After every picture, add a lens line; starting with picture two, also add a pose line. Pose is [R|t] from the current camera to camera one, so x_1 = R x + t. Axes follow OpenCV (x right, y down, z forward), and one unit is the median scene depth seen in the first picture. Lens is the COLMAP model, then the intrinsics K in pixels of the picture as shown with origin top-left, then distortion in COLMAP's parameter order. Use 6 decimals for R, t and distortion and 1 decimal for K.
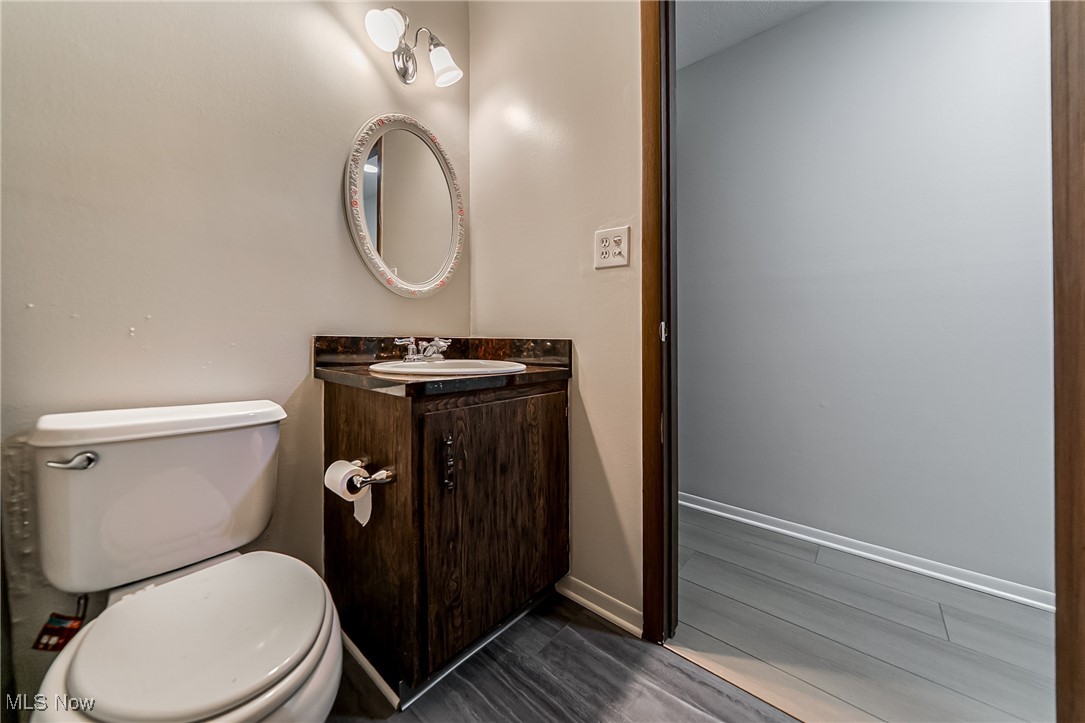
lens RADIAL K [[396.4, 0, 528.3], [0, 396.4, 332.3], [0, 0, 1]] dist [0.000066, -0.000030]
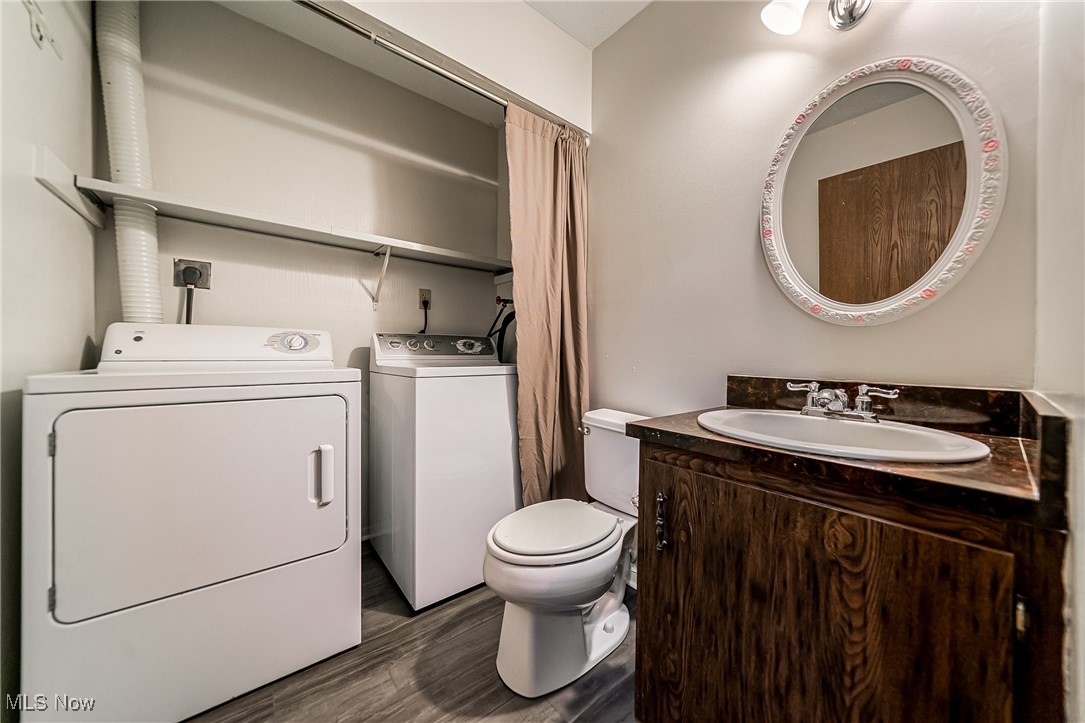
lens RADIAL K [[366.7, 0, 543.6], [0, 366.7, 359.5], [0, 0, 1]] dist [0.001241, 0.000038]
pose [[-0.155778, -0.001154, -0.987791, 0.568433], [0.001822, 0.999997, -0.001456, -0.036565], [0.987790, -0.002027, -0.155776, 0.727319]]
